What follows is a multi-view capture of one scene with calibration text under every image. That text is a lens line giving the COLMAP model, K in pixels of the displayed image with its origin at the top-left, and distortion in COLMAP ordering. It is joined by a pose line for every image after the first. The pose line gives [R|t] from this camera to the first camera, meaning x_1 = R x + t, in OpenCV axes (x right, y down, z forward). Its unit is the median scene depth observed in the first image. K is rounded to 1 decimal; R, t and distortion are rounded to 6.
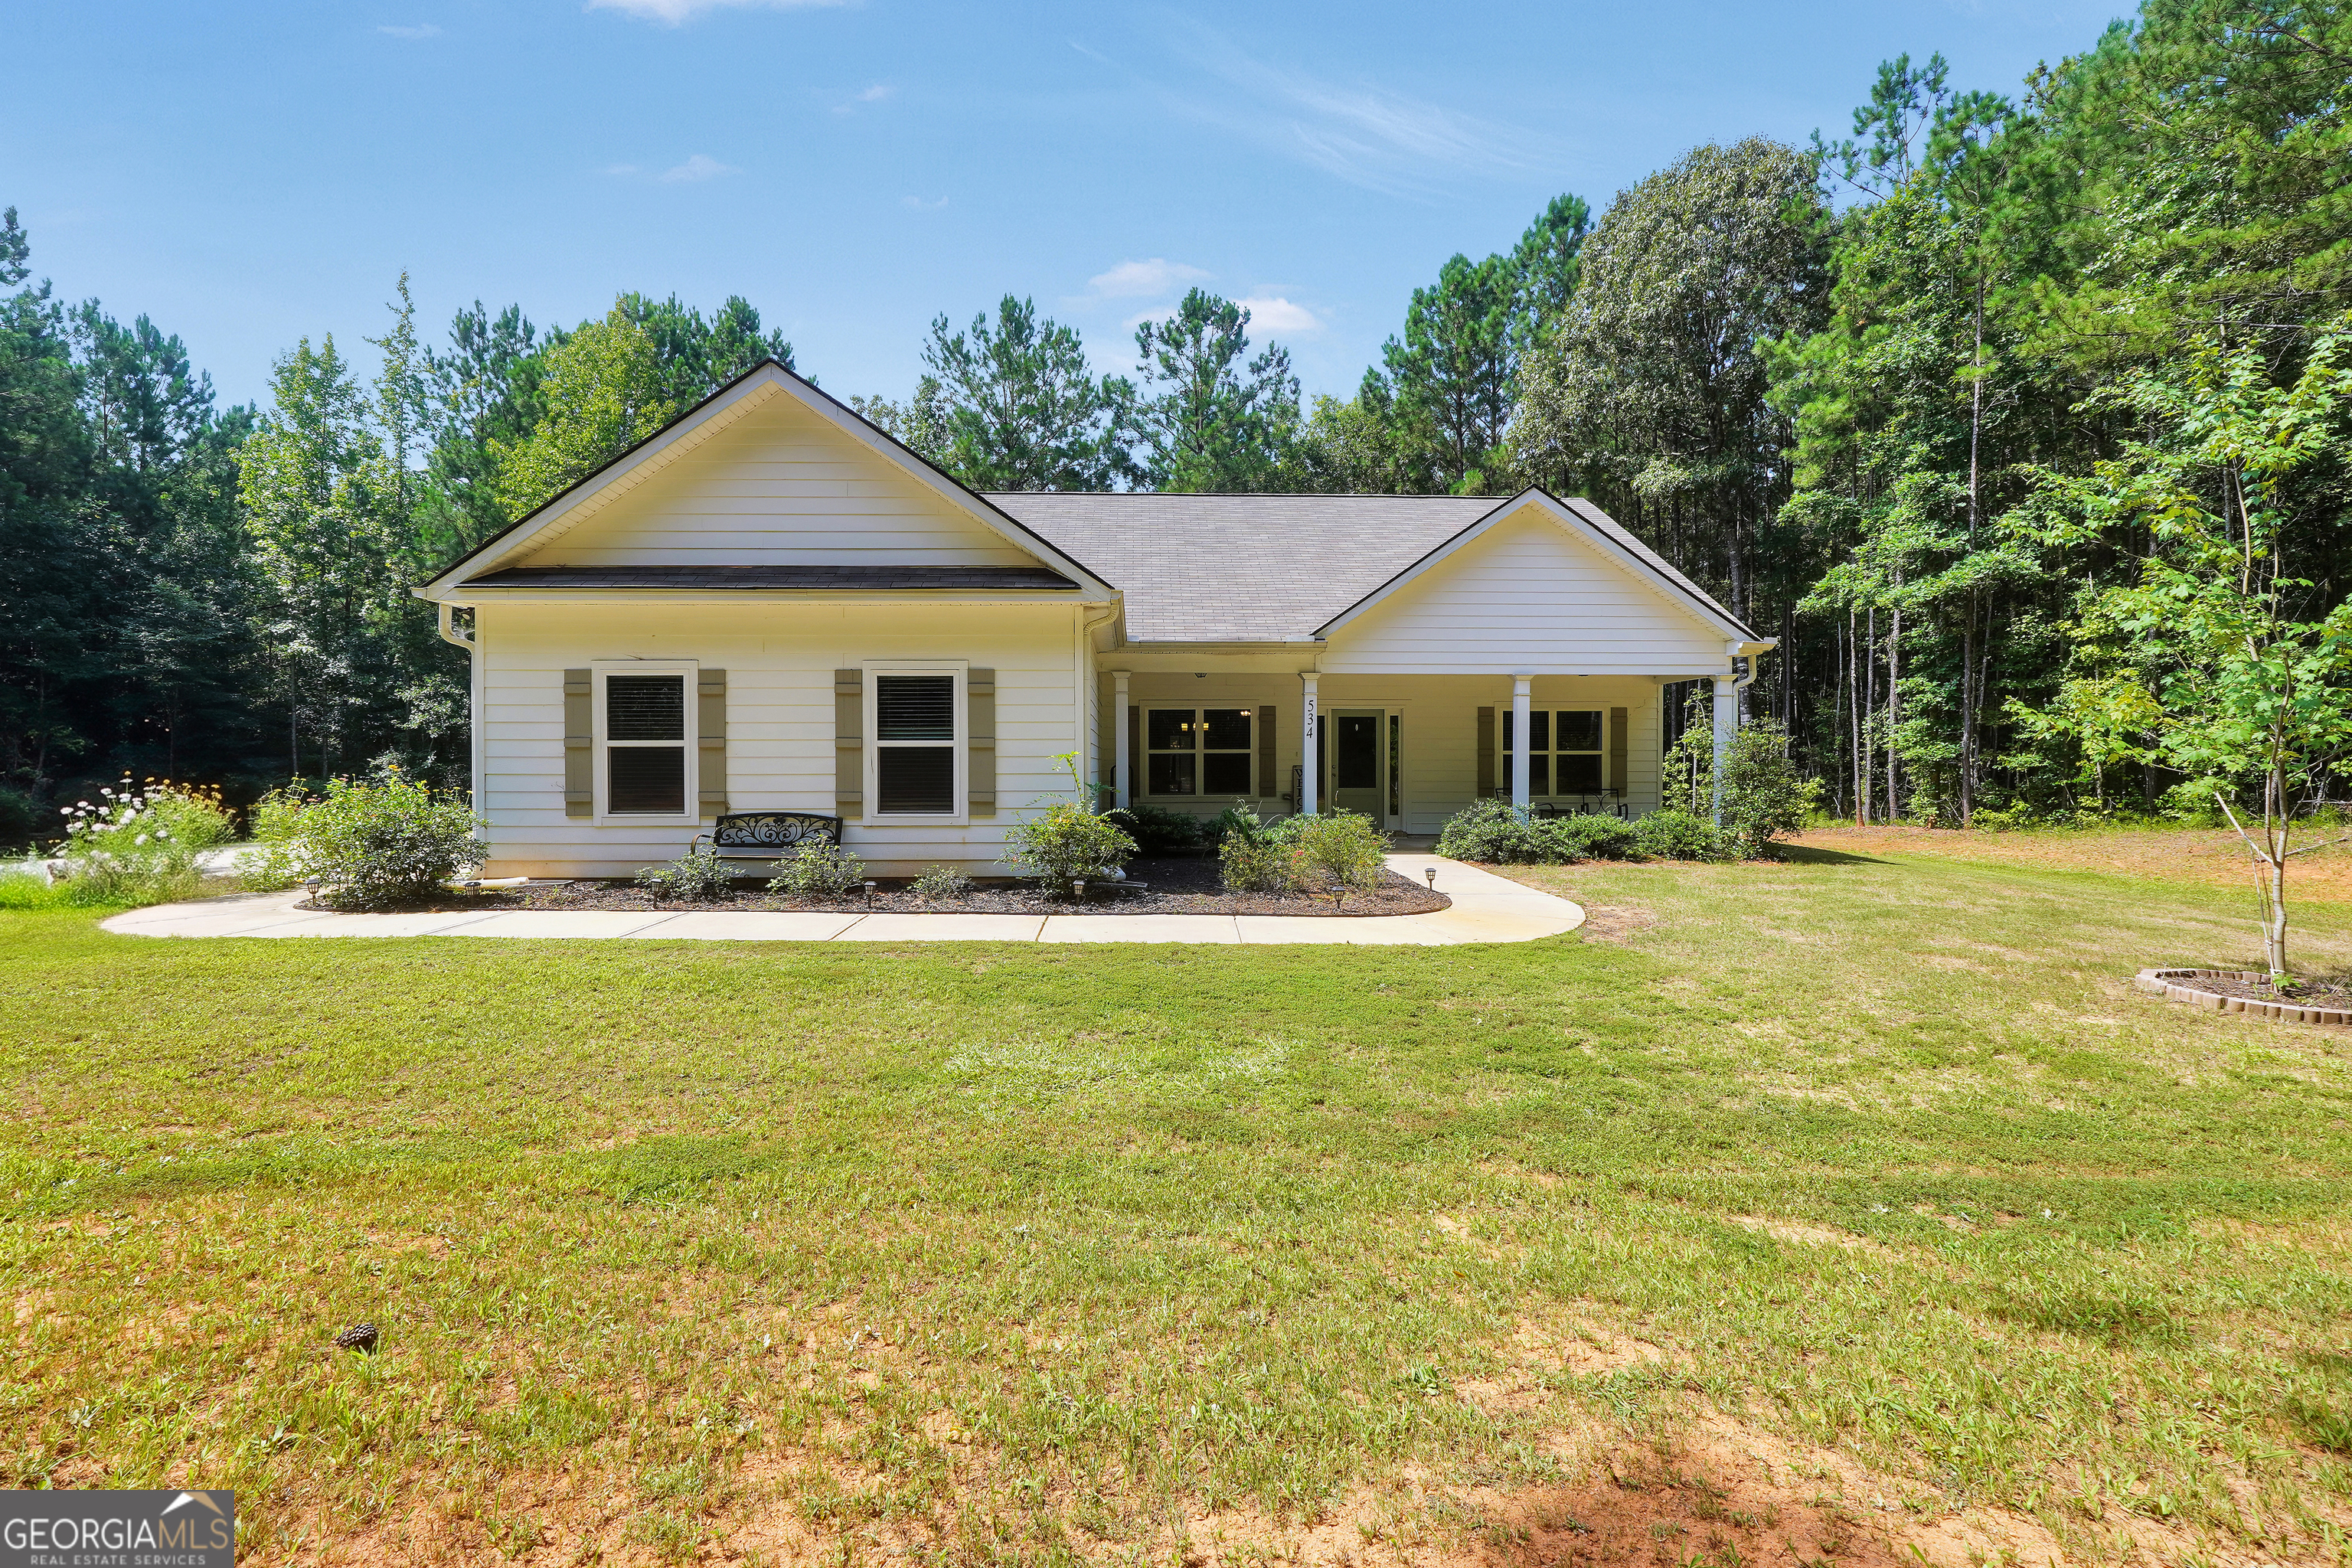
lens RADIAL K [[1015.9, 0, 1165.3], [0, 1015.9, 778.4], [0, 0, 1]] dist [0.003620, 0.001253]
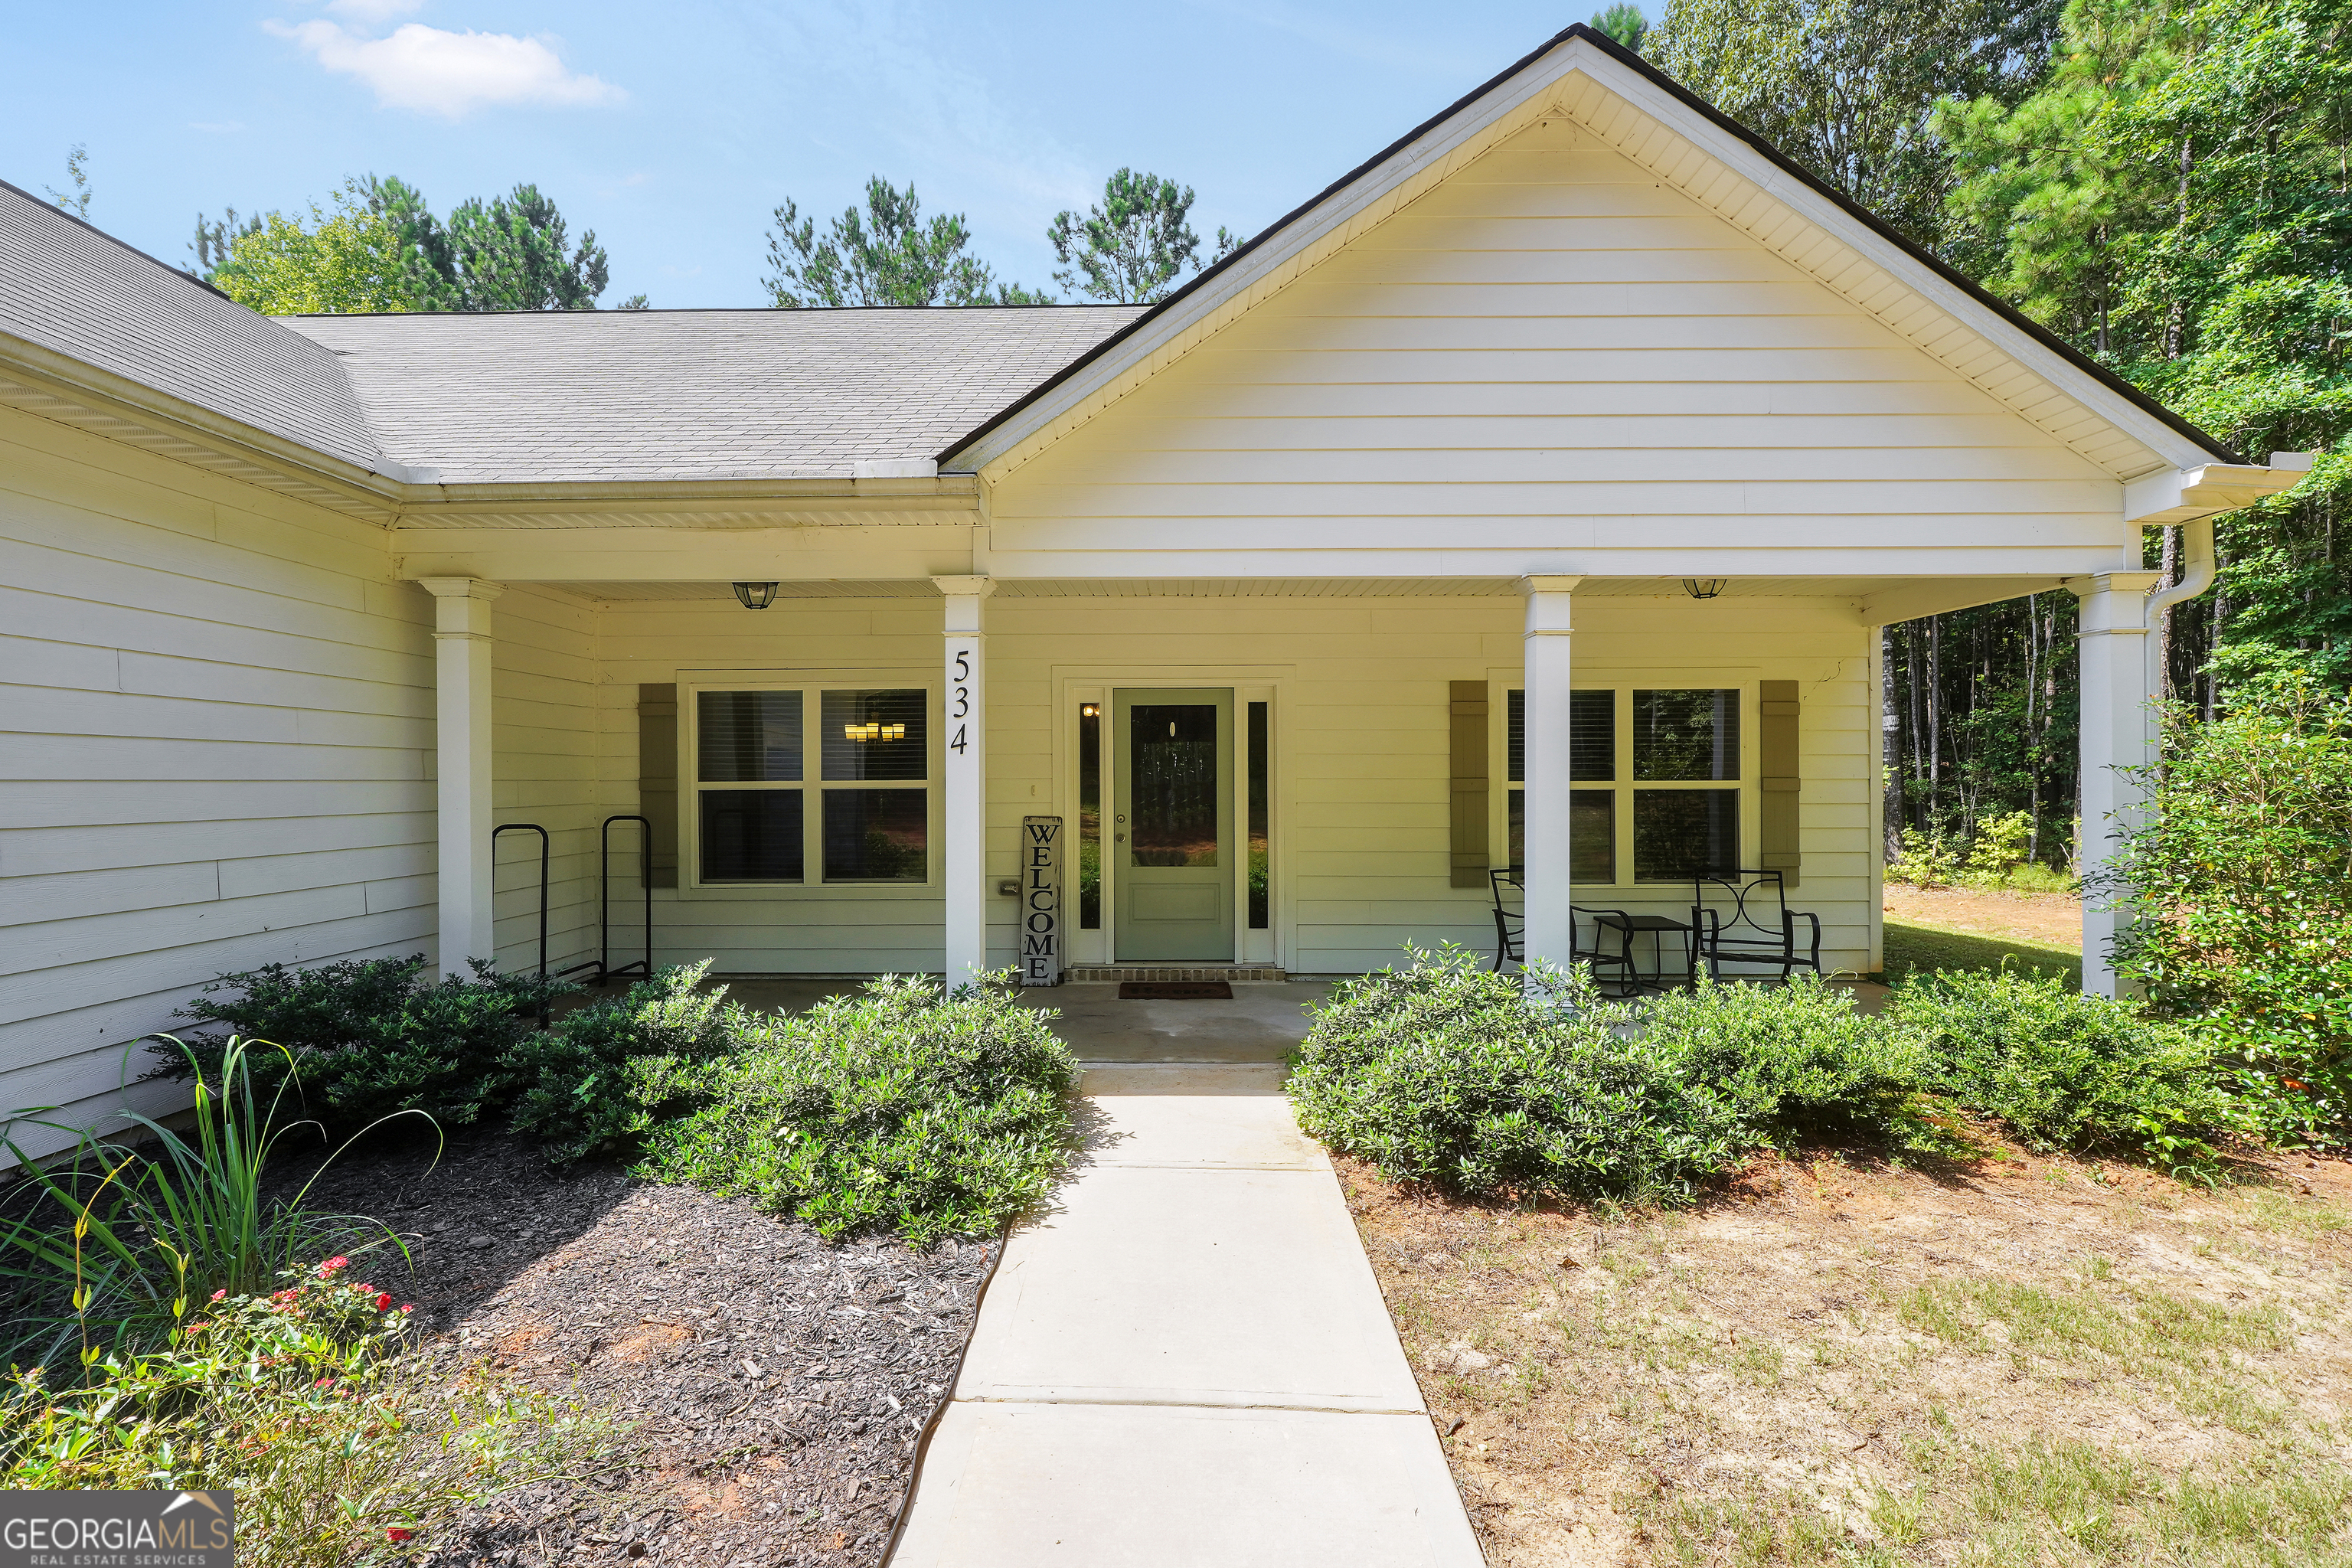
lens RADIAL K [[1015.9, 0, 1169.7], [0, 1015.9, 773.2], [0, 0, 1]] dist [0.003620, 0.001253]
pose [[0.999483, -0.002779, -0.032026, 0.149690], [0.002173, 0.999818, -0.018938, -0.016944], [0.032073, 0.018859, 0.999308, 0.416969]]
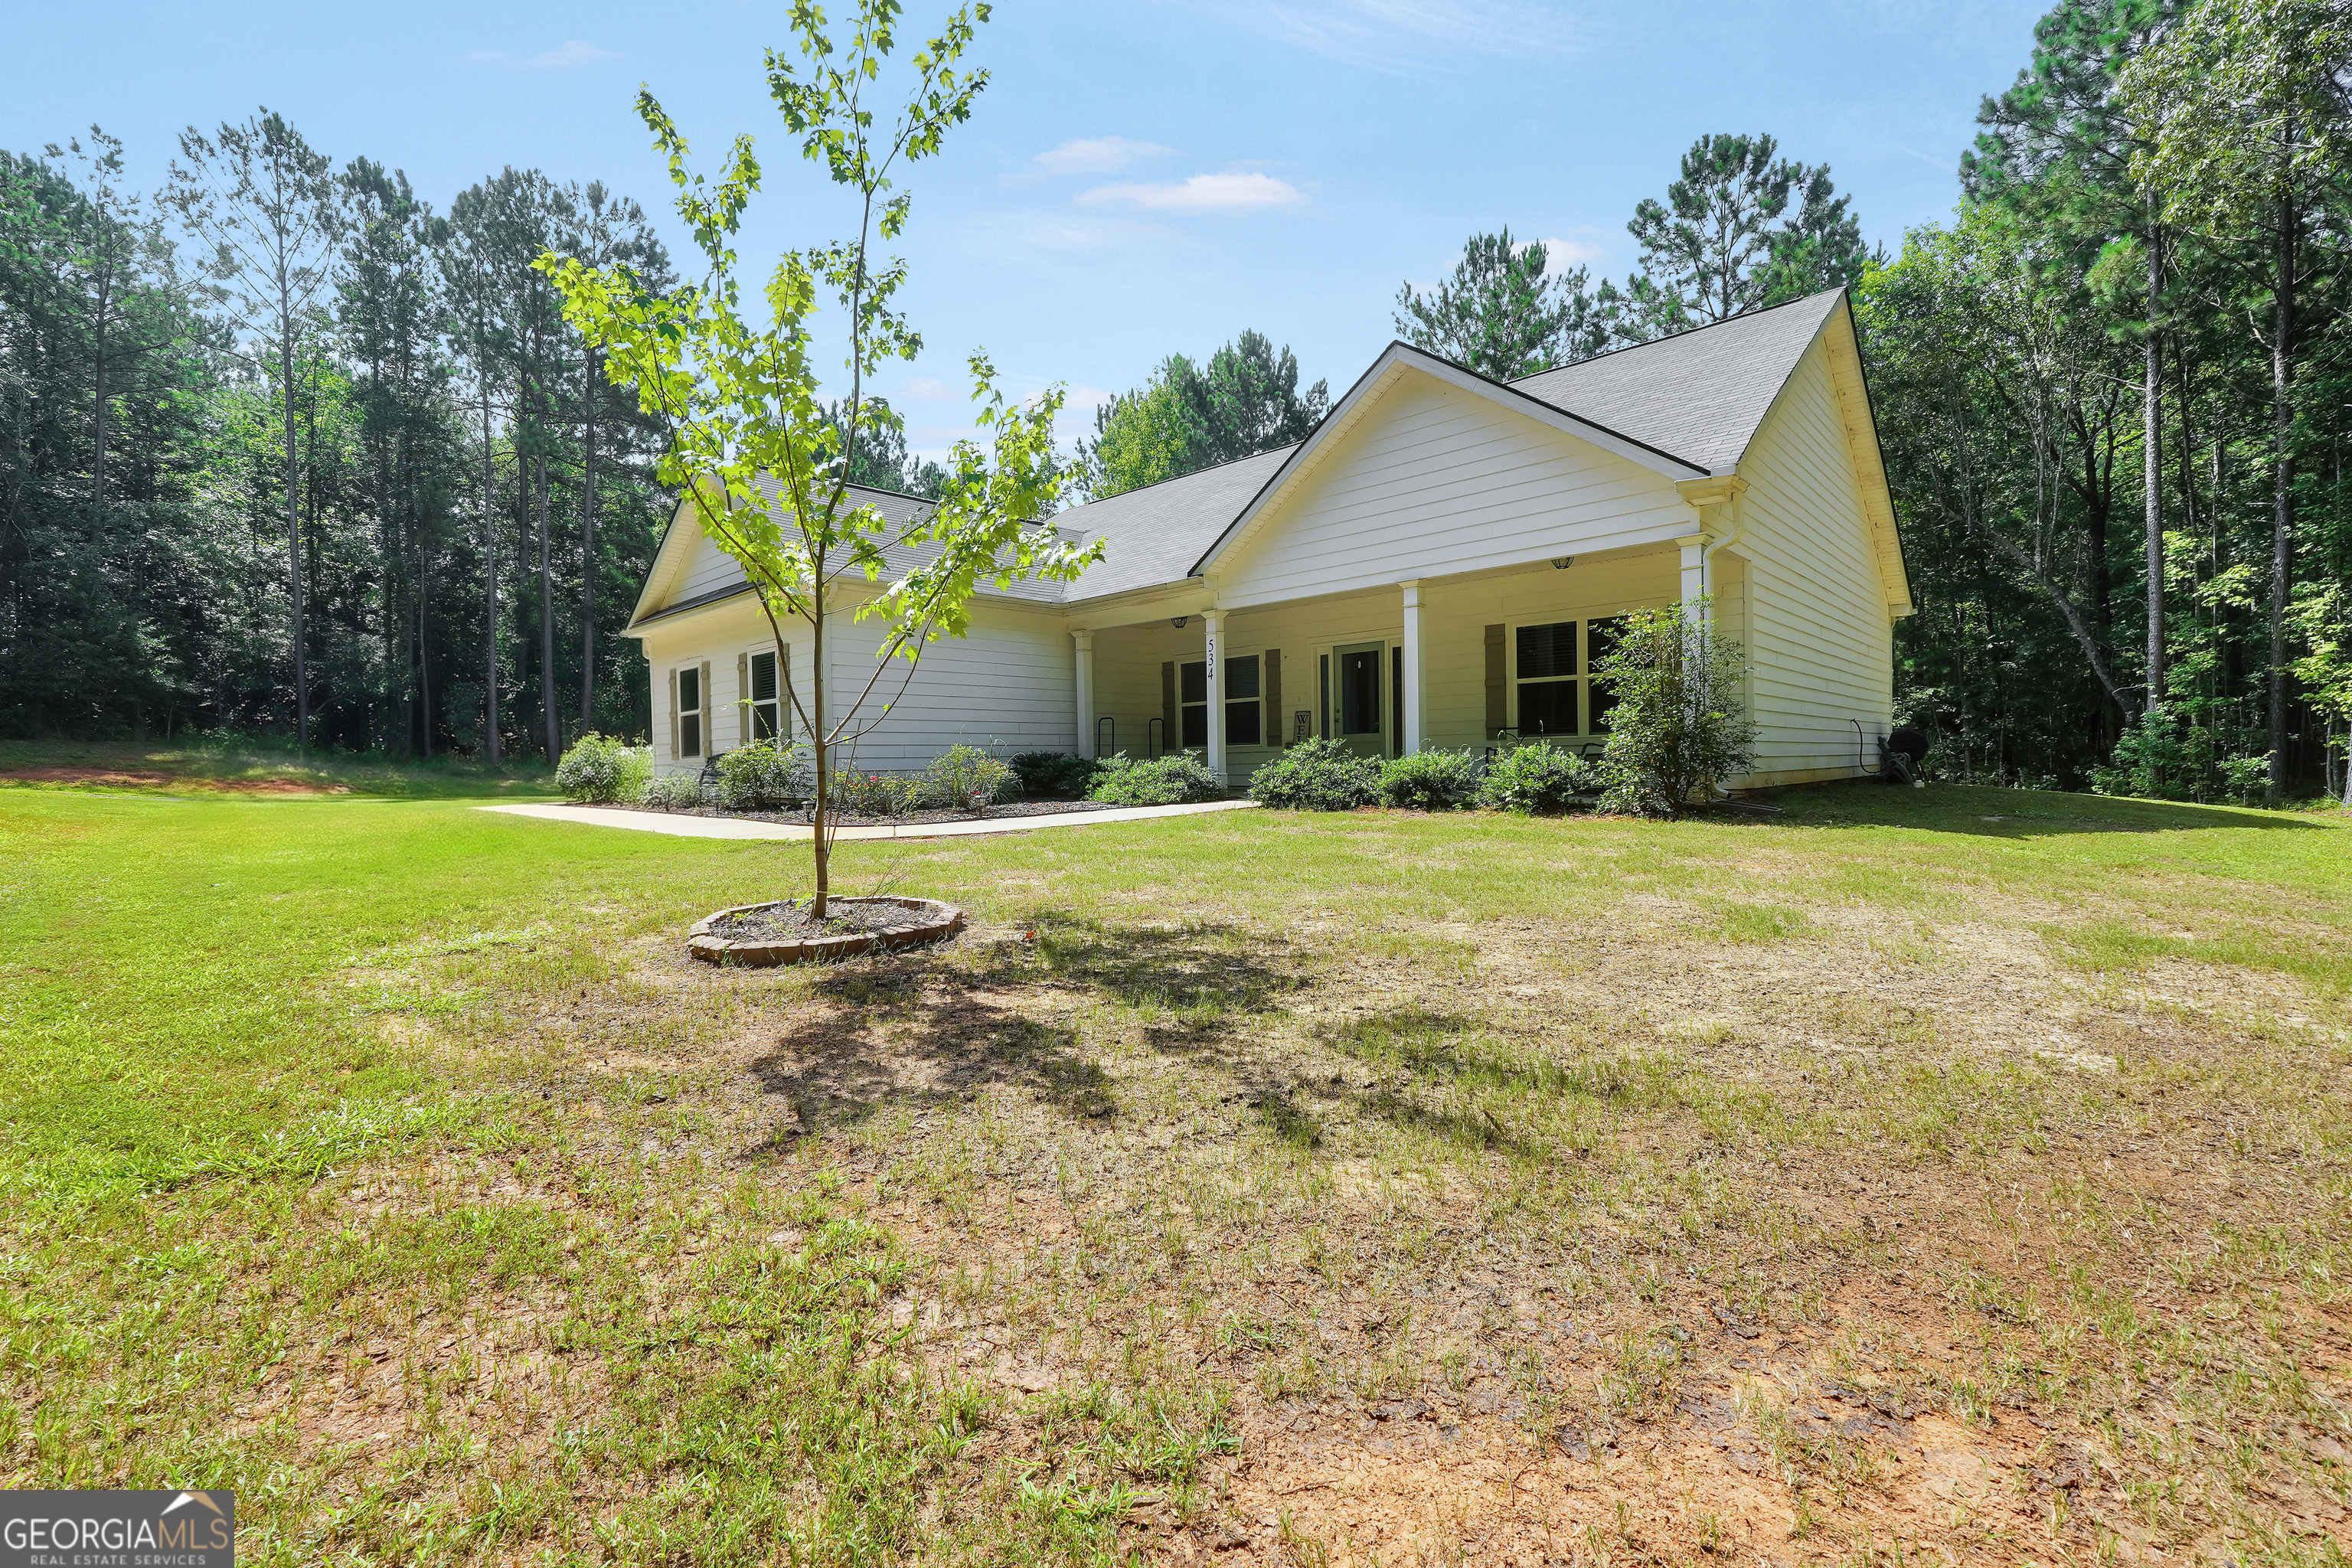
lens RADIAL K [[1015.9, 0, 1160.0], [0, 1015.9, 794.4], [0, 0, 1]] dist [0.003620, 0.001253]
pose [[0.713427, 0.005641, -0.700707, 0.507791], [0.013575, 0.999669, 0.021869, 0.030454], [0.700598, -0.025114, 0.713114, 0.184999]]
